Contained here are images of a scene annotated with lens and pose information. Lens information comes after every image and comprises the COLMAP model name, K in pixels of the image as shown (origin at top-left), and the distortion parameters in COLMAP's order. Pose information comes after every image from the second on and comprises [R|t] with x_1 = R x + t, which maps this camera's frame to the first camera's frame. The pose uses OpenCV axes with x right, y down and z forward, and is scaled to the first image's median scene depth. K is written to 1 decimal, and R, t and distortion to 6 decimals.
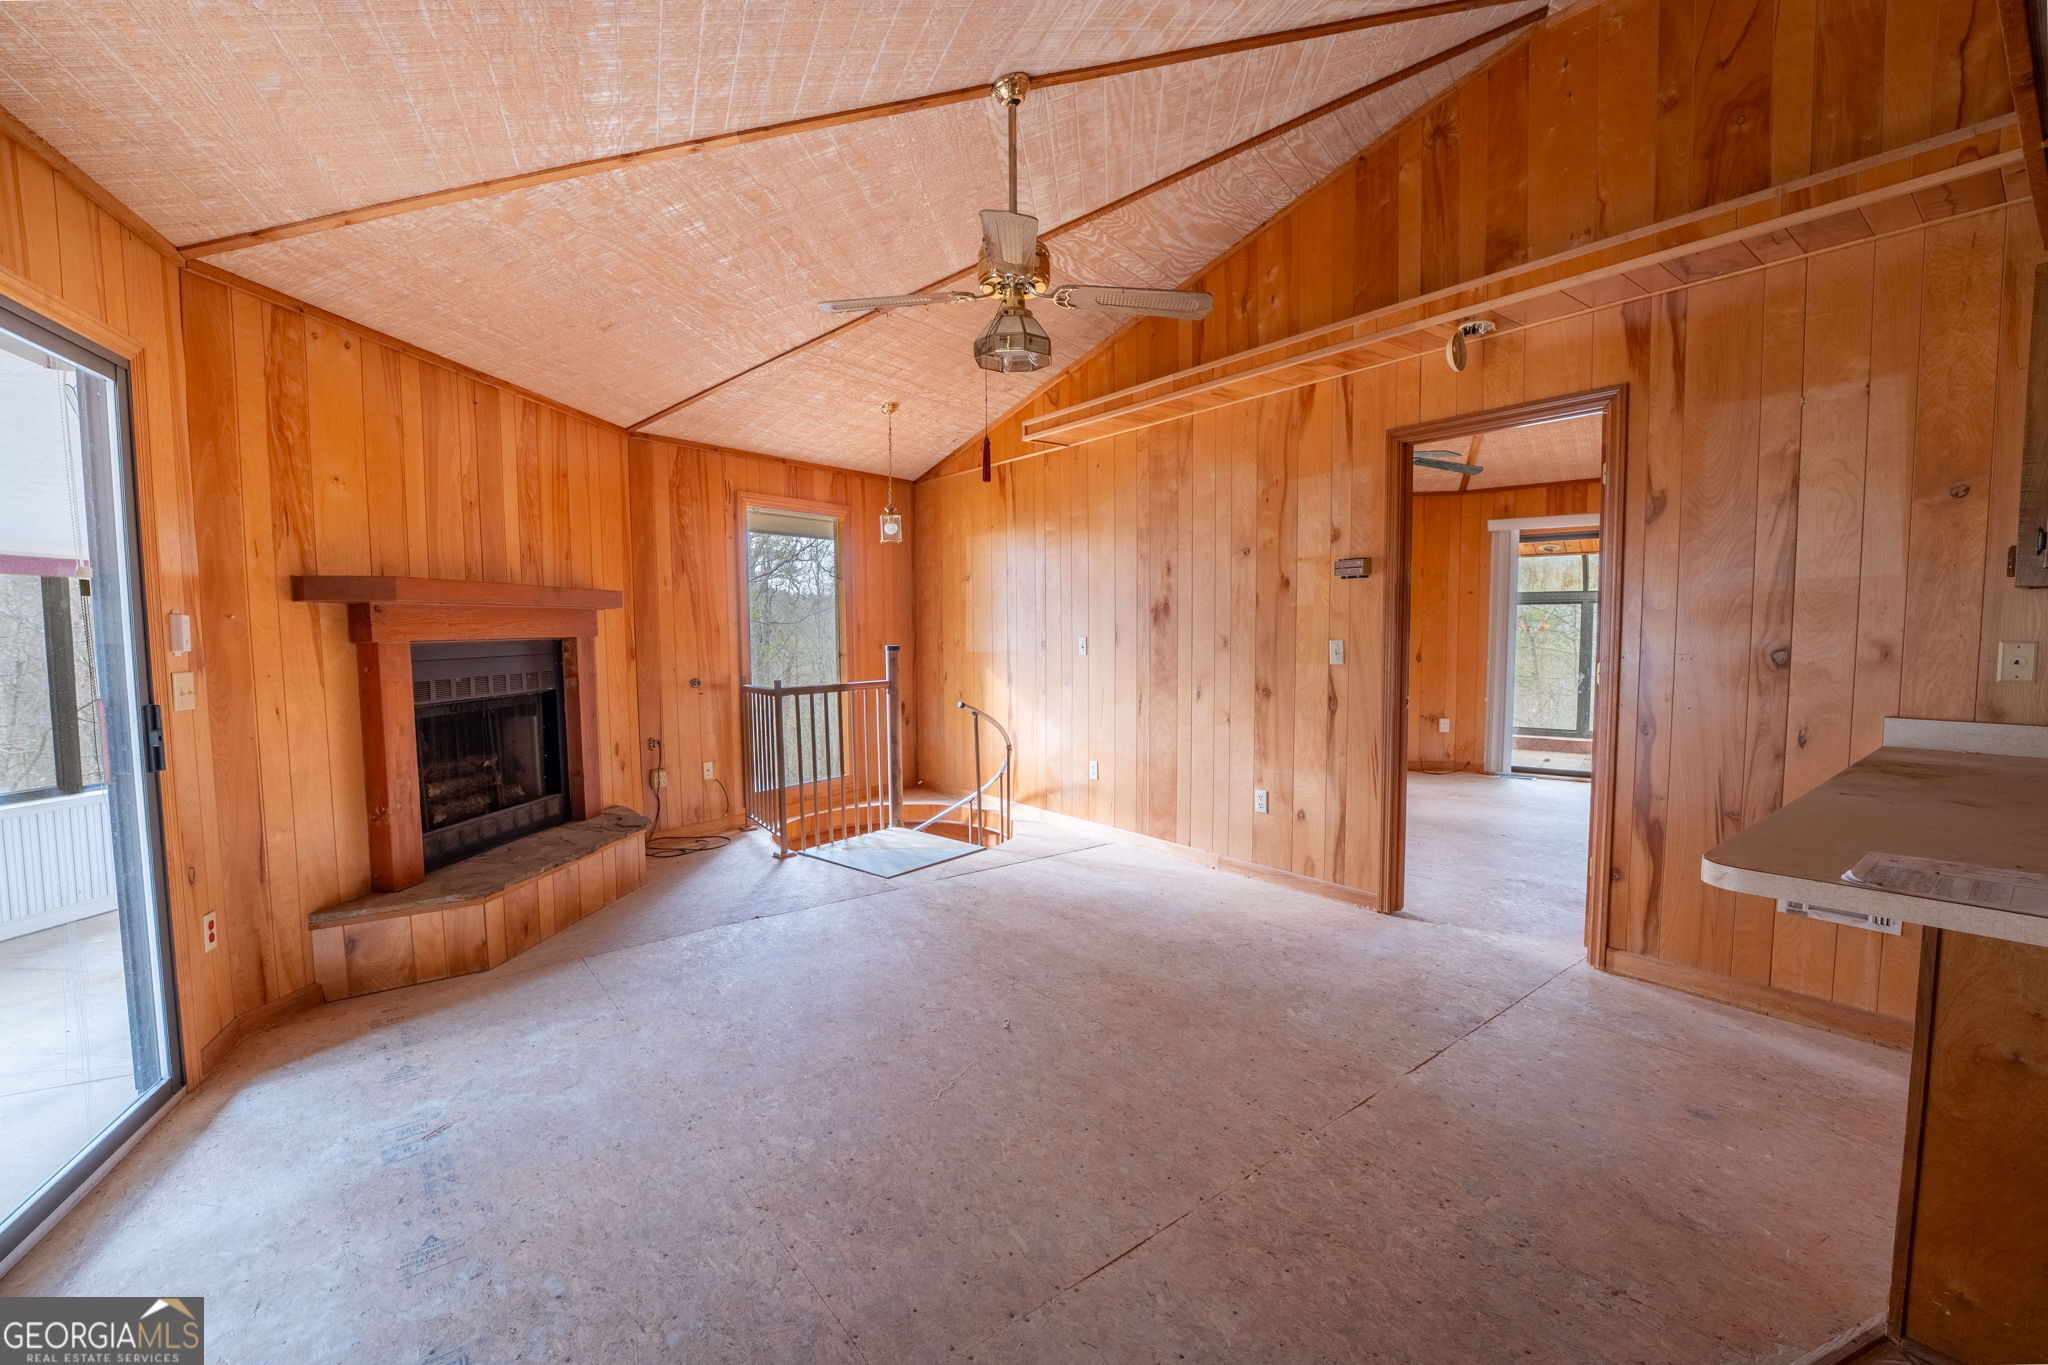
lens RADIAL K [[833.2, 0, 1002.8], [0, 833.2, 686.1], [0, 0, 1]] dist [-0.029644, 0.002990]
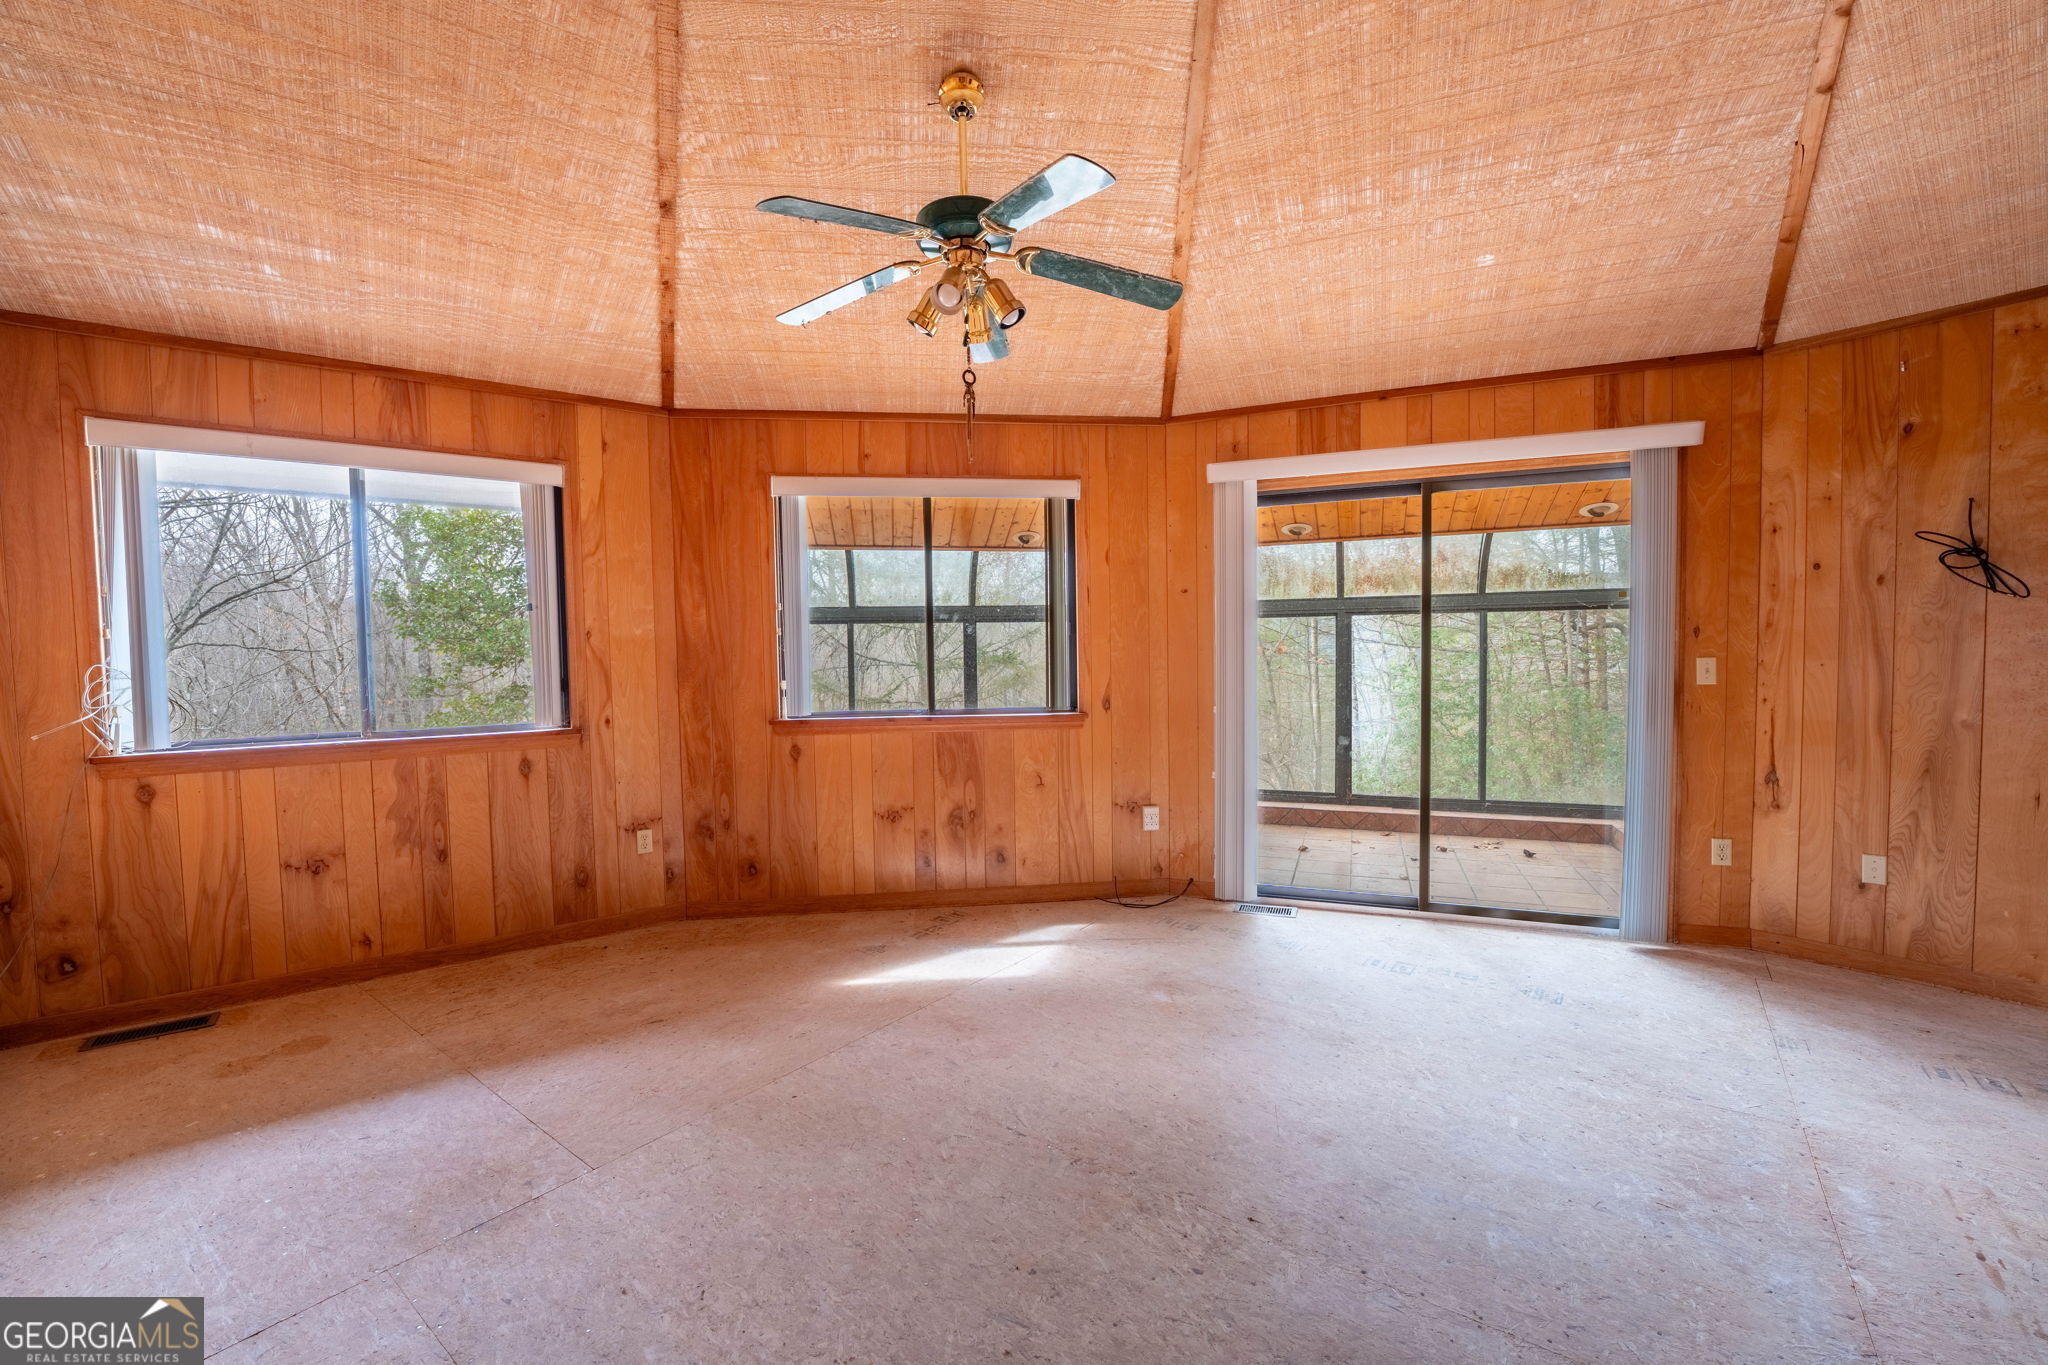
lens RADIAL K [[833.2, 0, 1002.8], [0, 833.2, 686.1], [0, 0, 1]] dist [-0.029644, 0.002990]
pose [[0.964185, -0.016466, 0.264720, 0.297804], [0.024847, 0.999289, -0.028342, -0.033896], [-0.264065, 0.033905, 0.963909, 0.488156]]
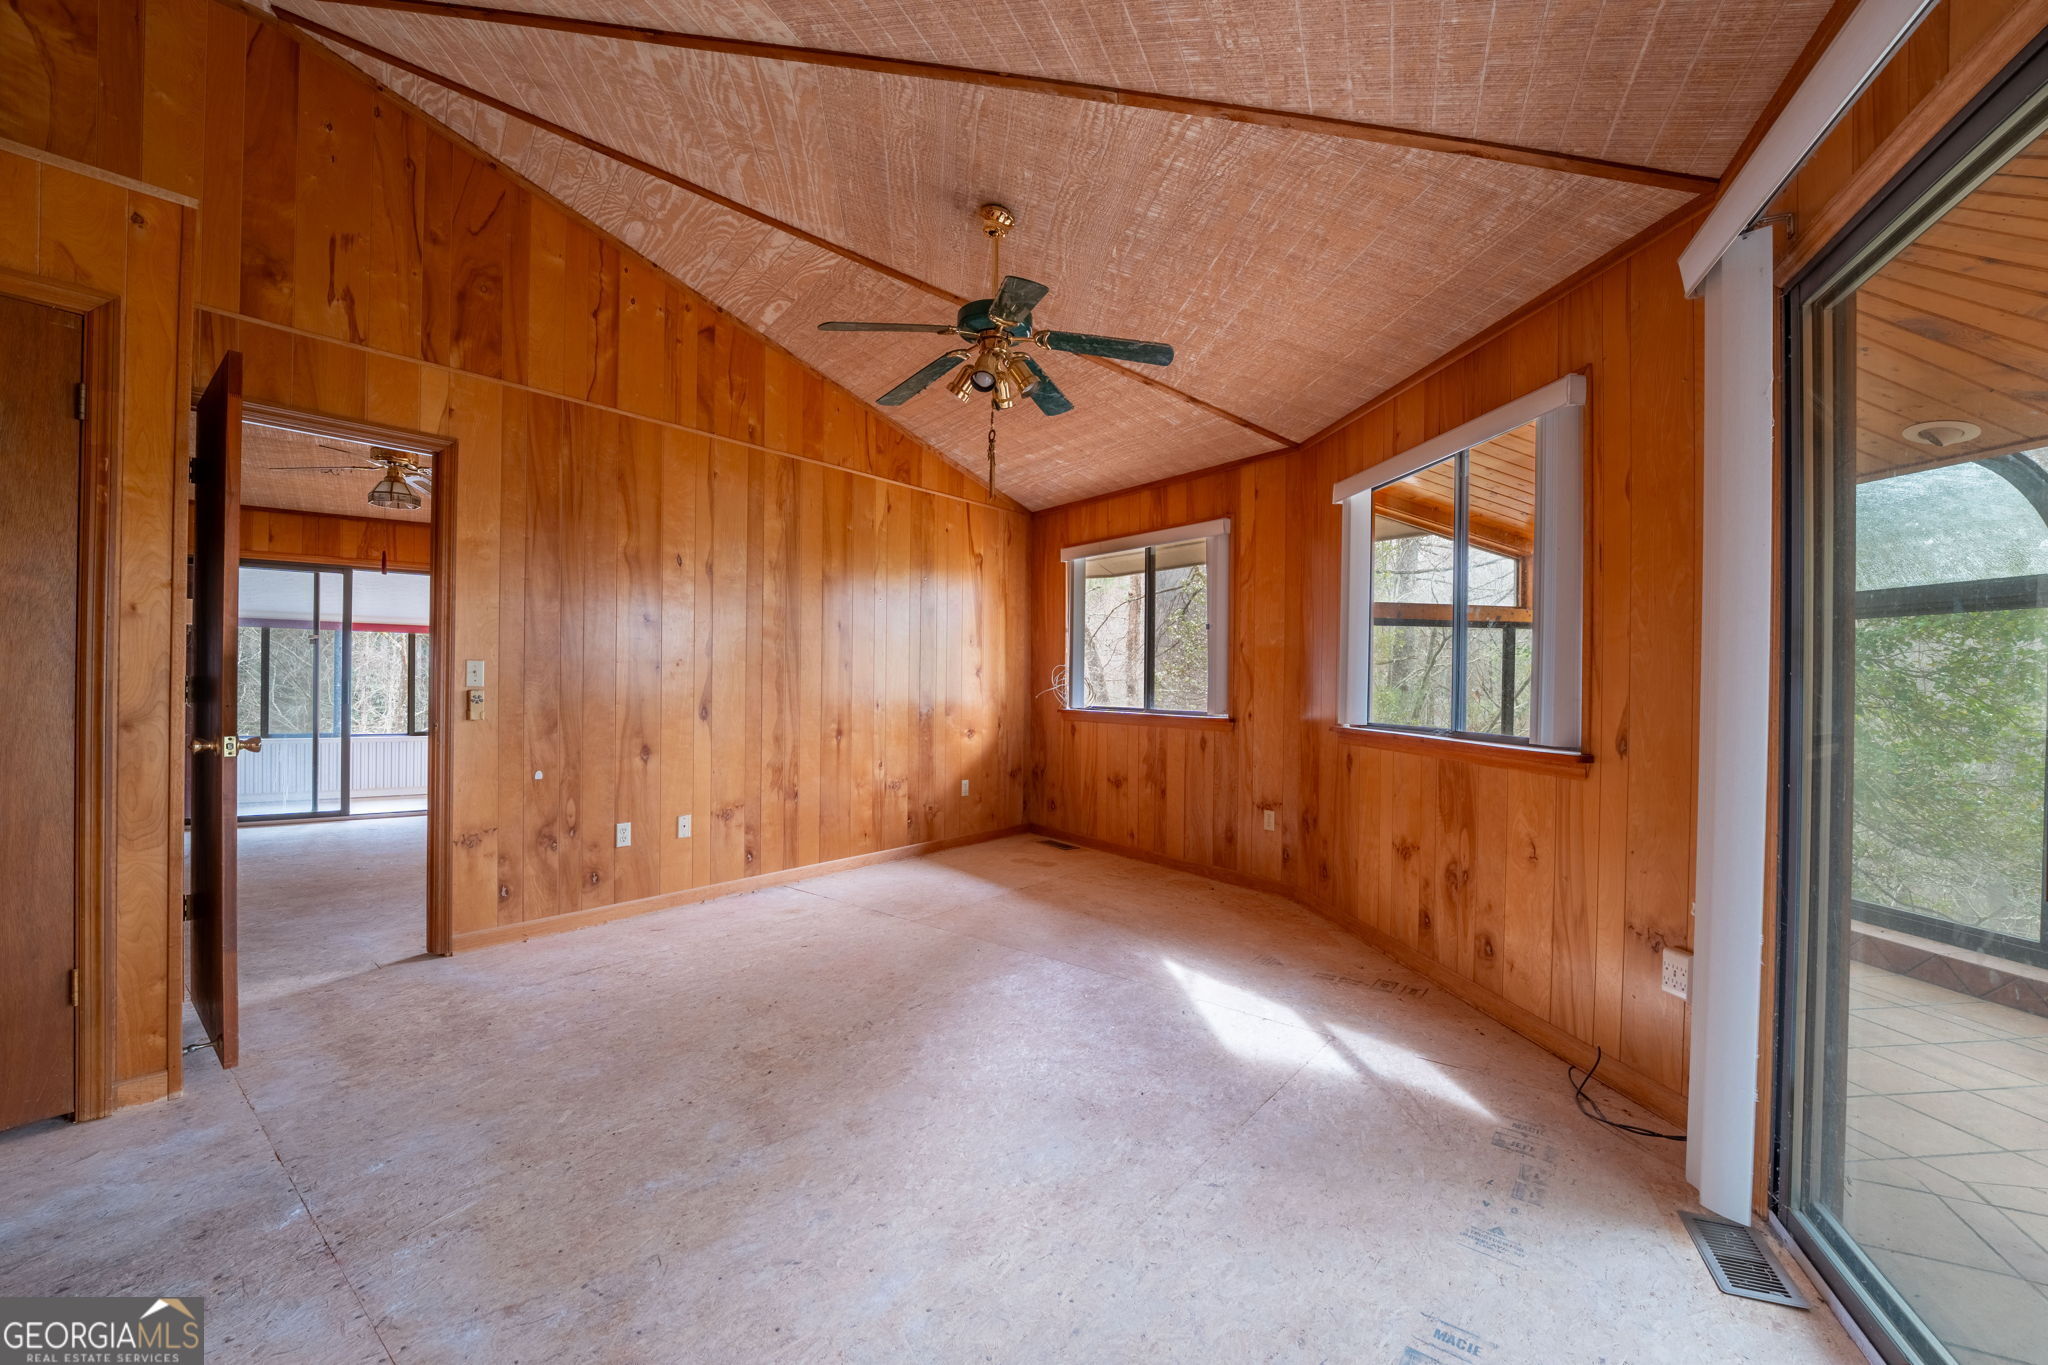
lens RADIAL K [[833.2, 0, 1002.8], [0, 833.2, 686.1], [0, 0, 1]] dist [-0.029644, 0.002990]
pose [[0.242484, 0.018098, -0.969987, 0.812616], [-0.082889, 0.996557, -0.002128, -0.038330], [0.966608, 0.080917, 0.243149, 0.727819]]
